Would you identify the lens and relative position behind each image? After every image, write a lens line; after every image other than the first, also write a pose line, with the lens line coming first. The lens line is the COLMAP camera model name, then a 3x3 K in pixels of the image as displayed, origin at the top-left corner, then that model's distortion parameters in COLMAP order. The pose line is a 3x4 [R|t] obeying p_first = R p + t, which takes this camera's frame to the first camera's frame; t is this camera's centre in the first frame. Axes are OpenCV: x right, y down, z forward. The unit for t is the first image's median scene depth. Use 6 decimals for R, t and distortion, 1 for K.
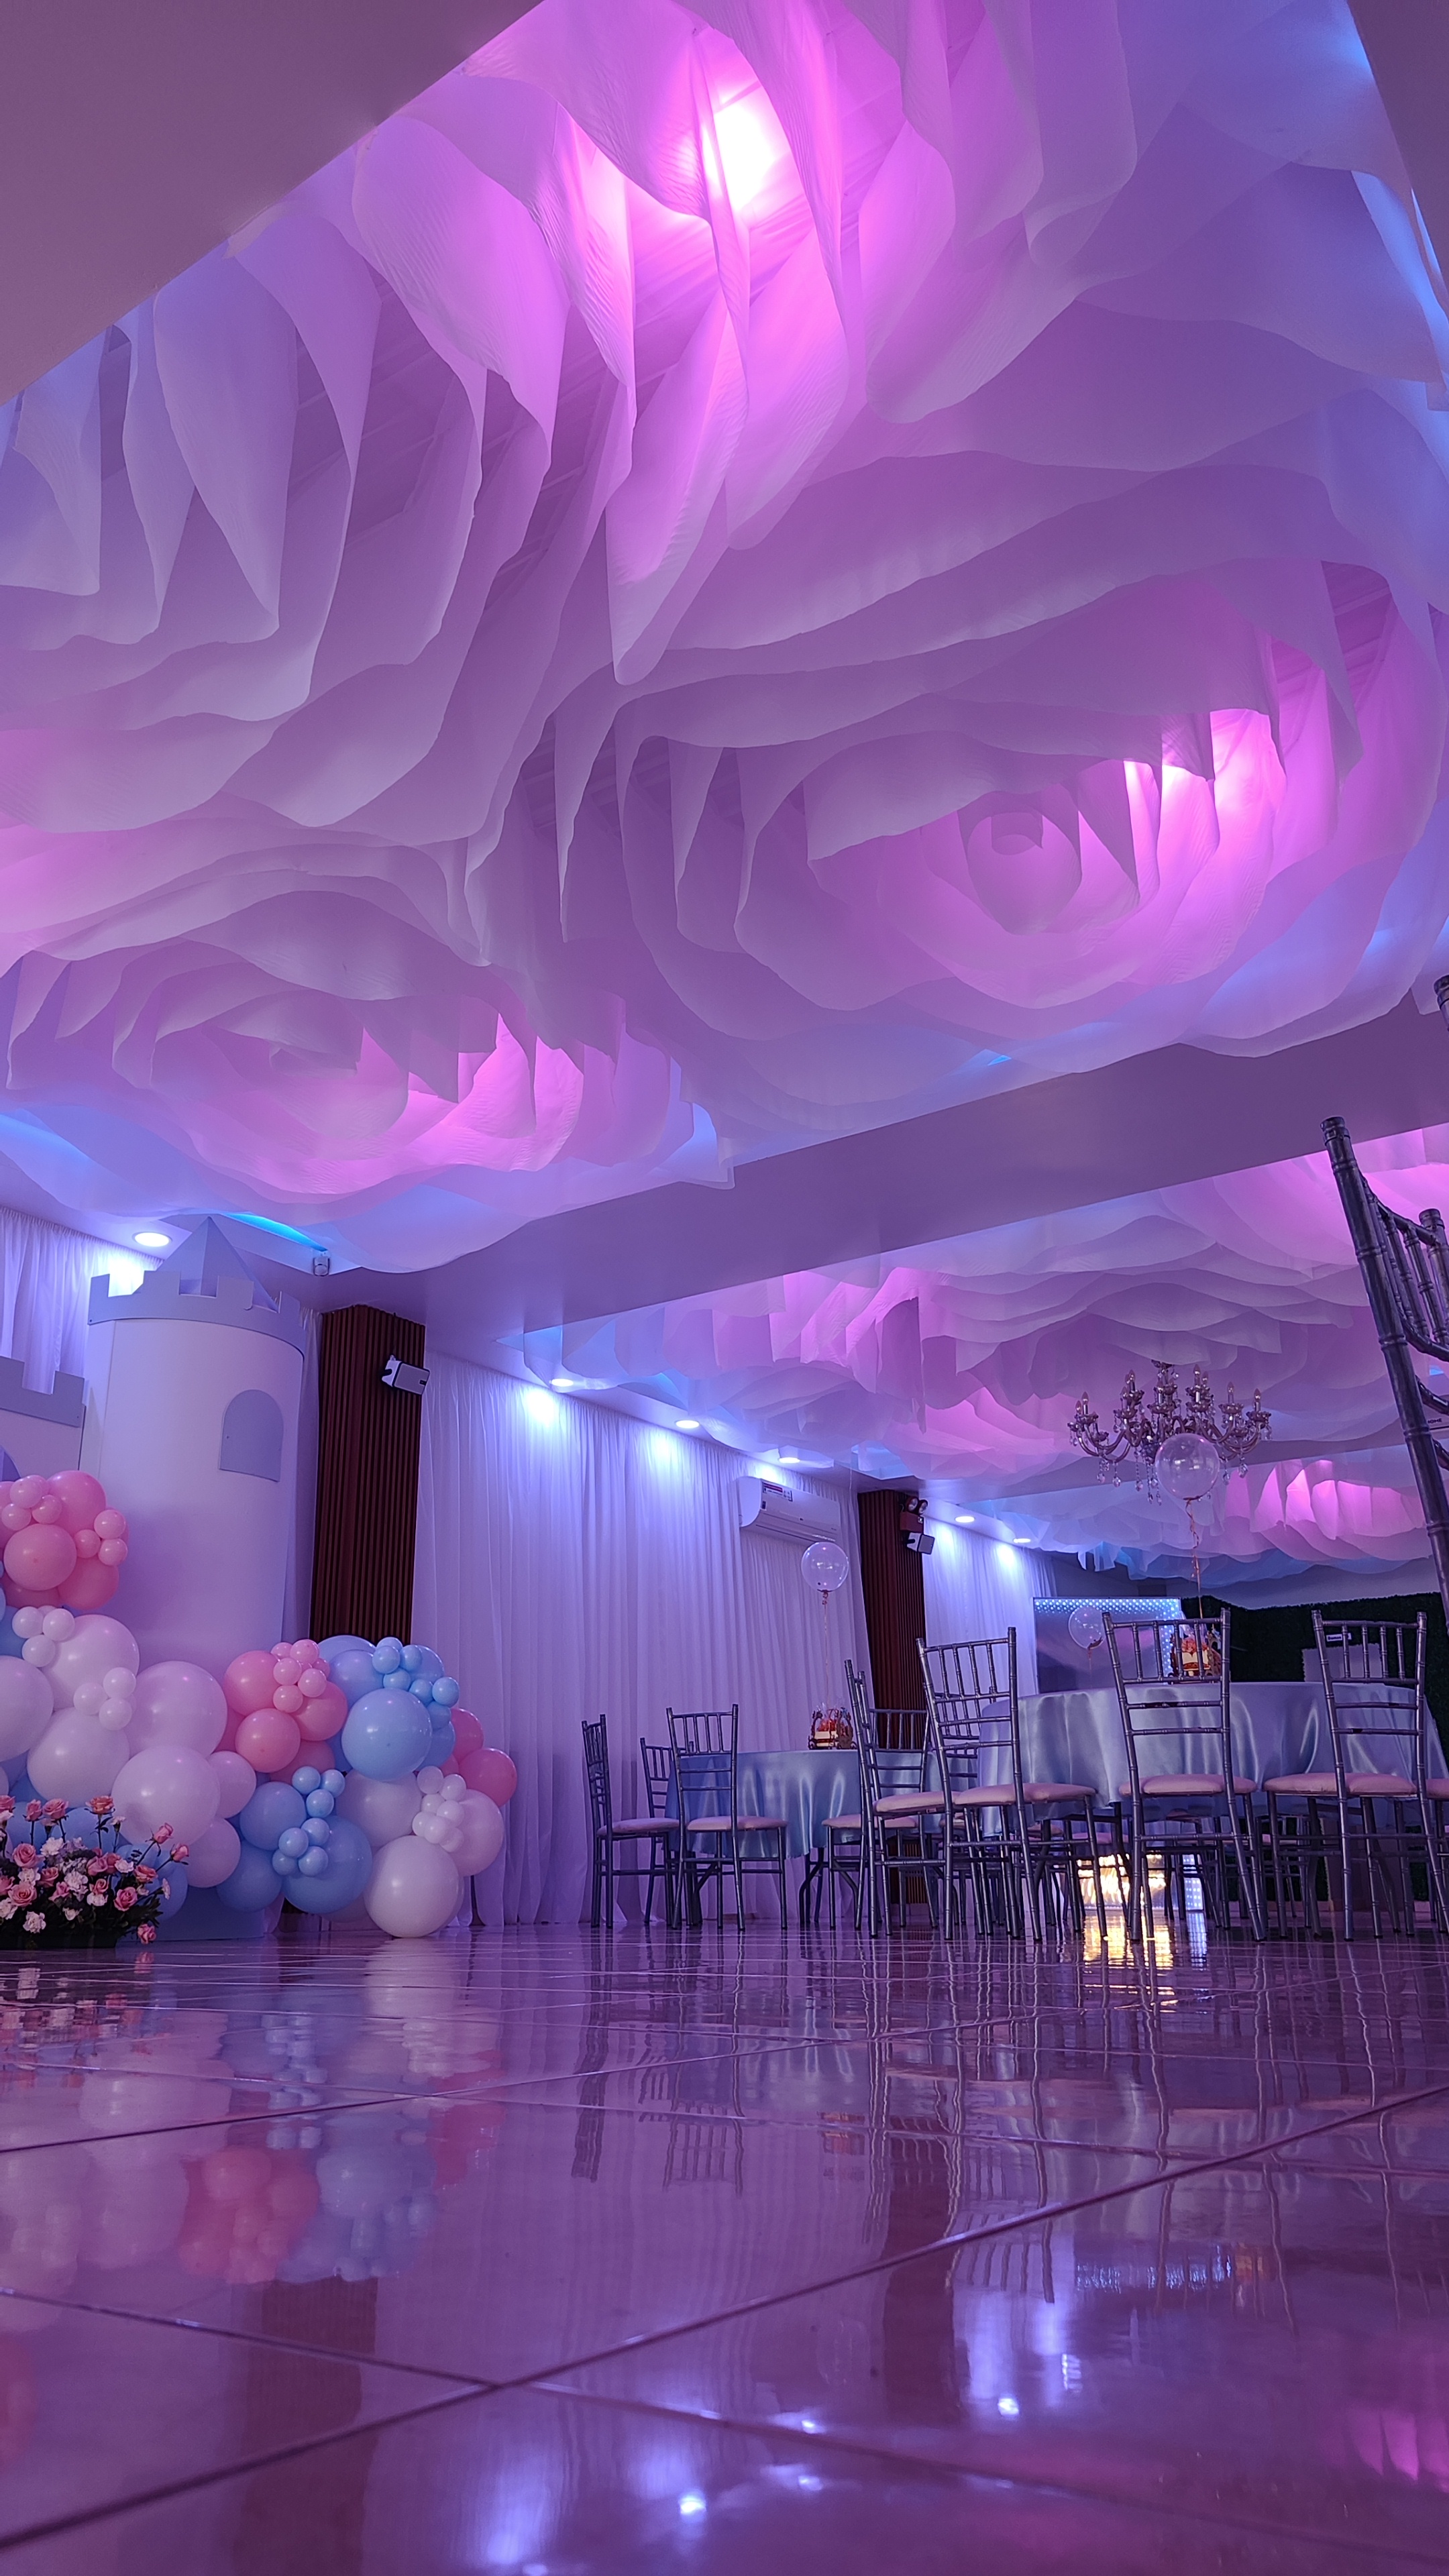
lens RADIAL K [[1749.3, 0, 730.3], [0, 1749.3, 1282.1], [0, 0, 1]] dist [-0.001688, 0.004245]
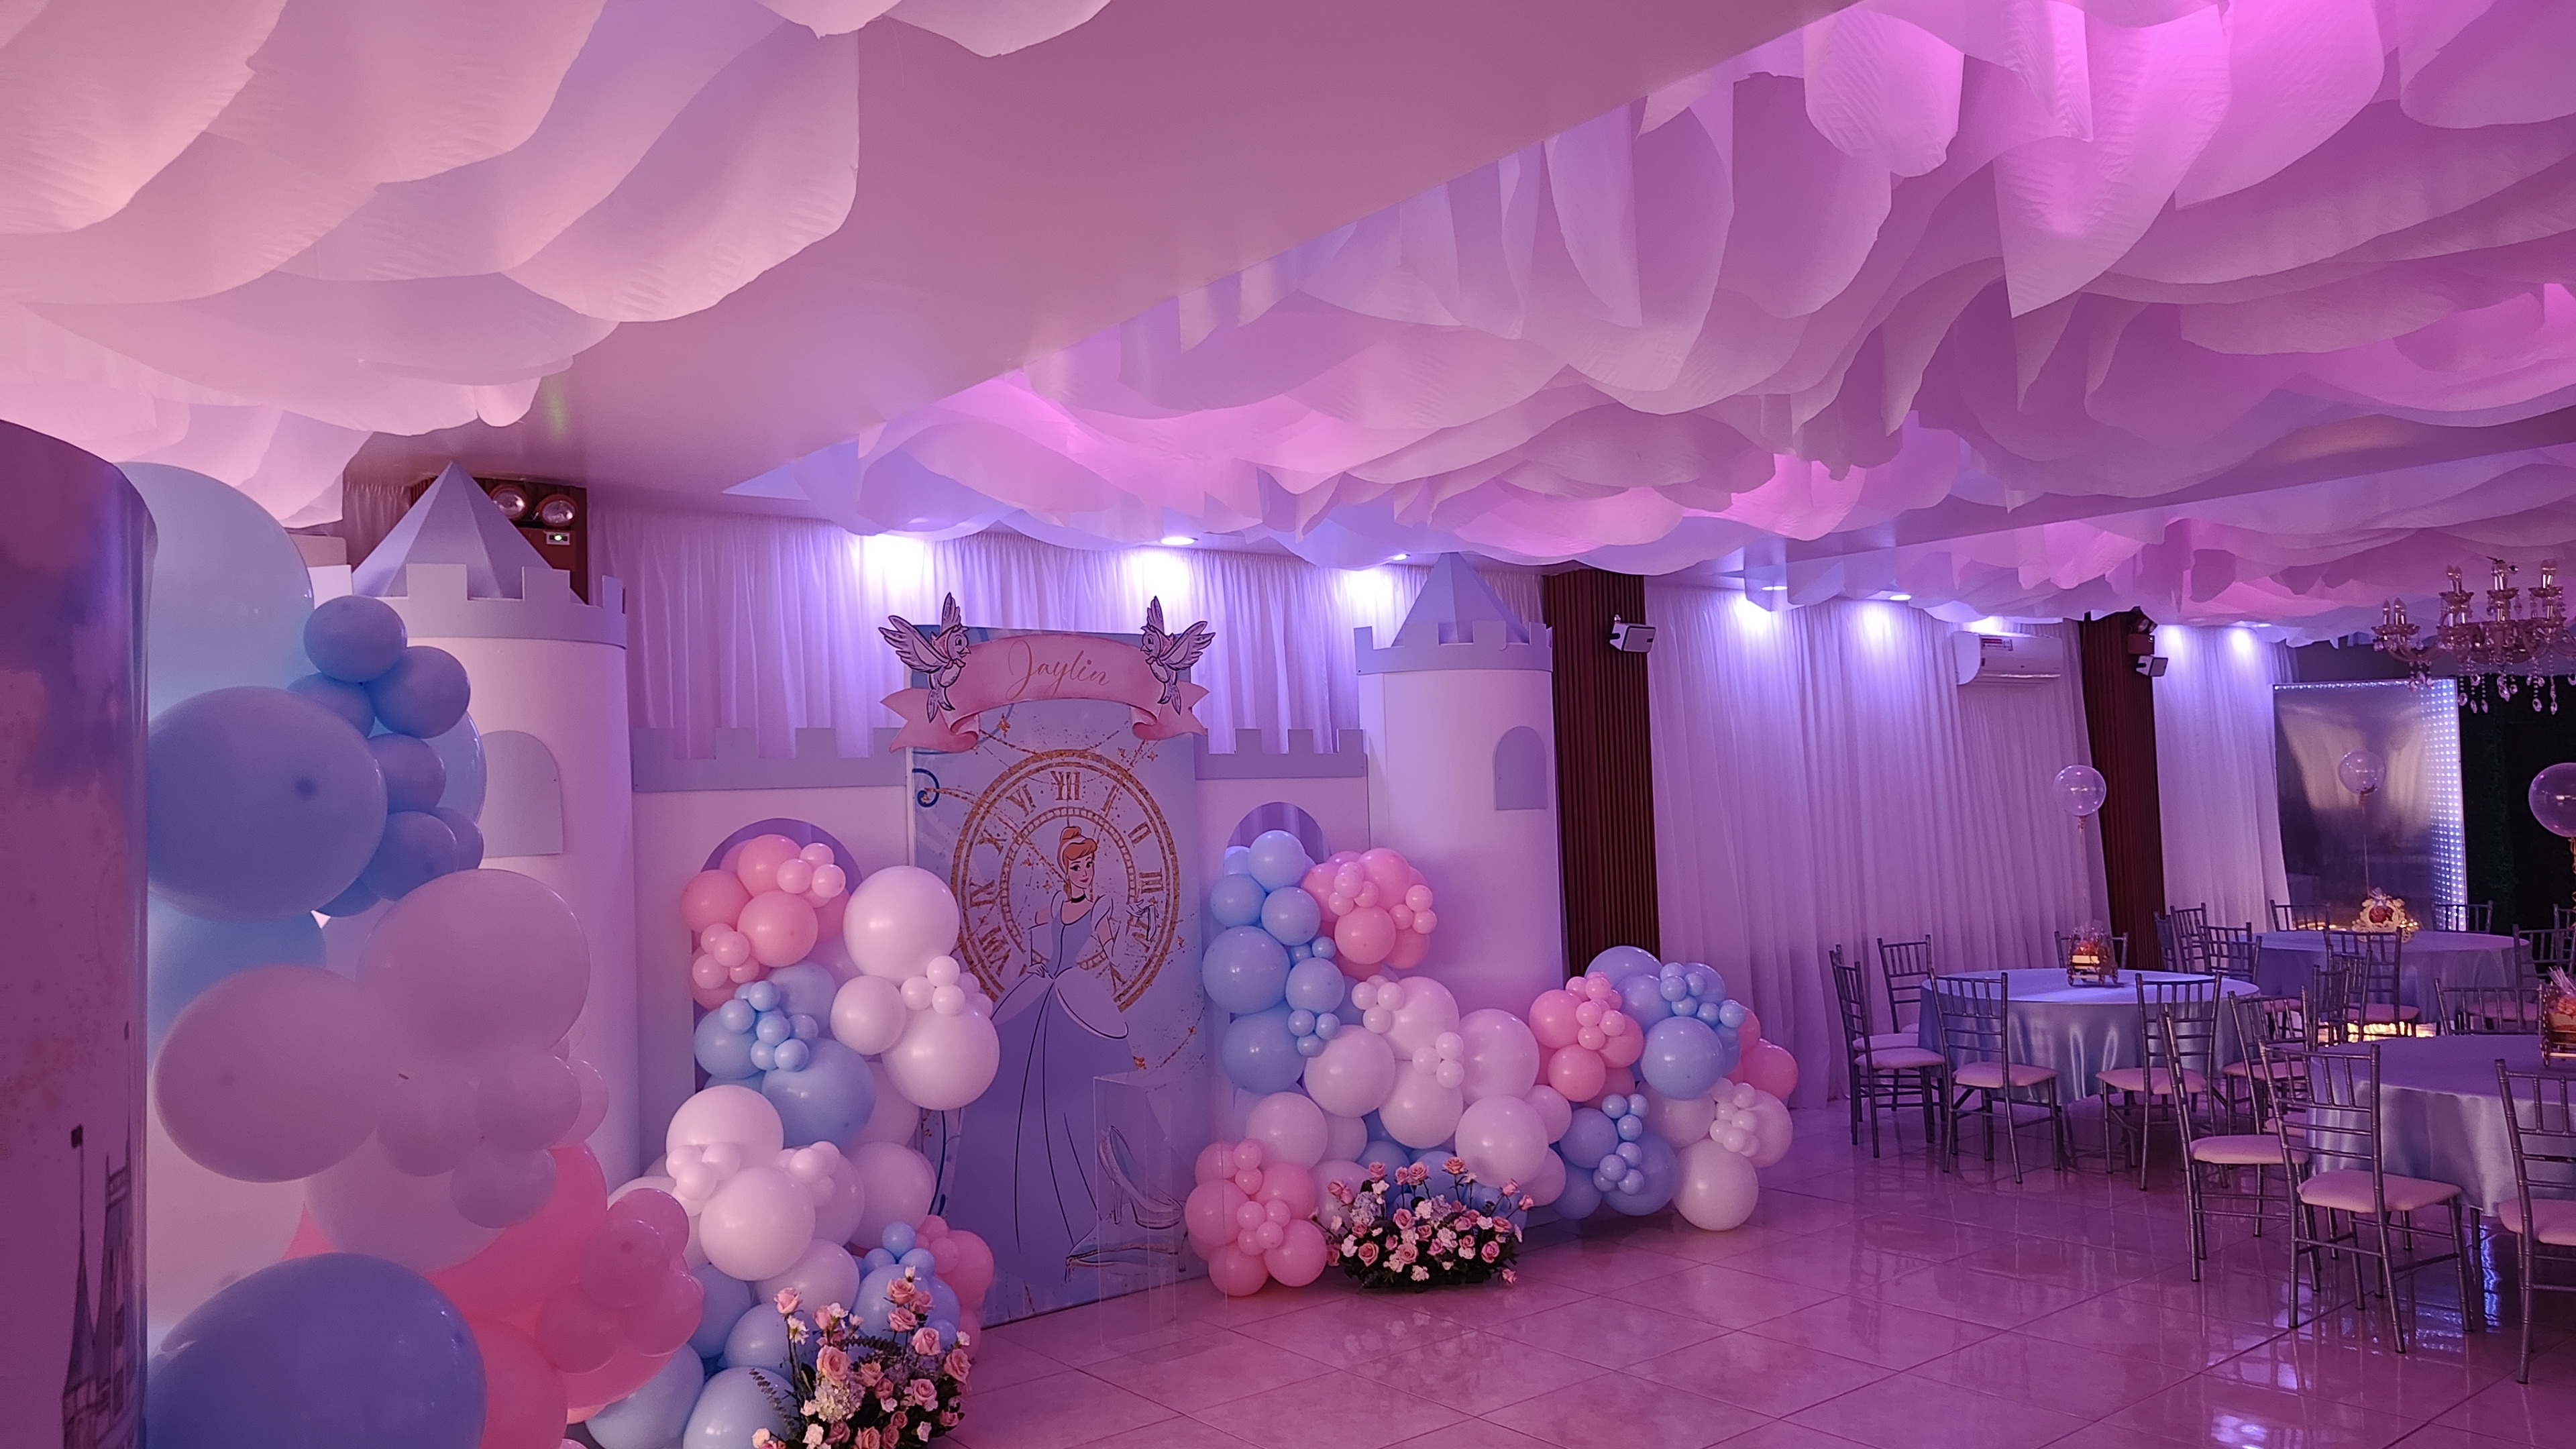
lens RADIAL K [[1749.3, 0, 1295.7], [0, 1749.3, 723.4], [0, 0, 1]] dist [-0.001688, 0.004245]
pose [[0.951899, -0.038638, -0.303967, -0.089935], [0.124224, 0.955499, 0.267563, -0.263240], [0.280102, -0.292452, 0.914338, 0.010448]]
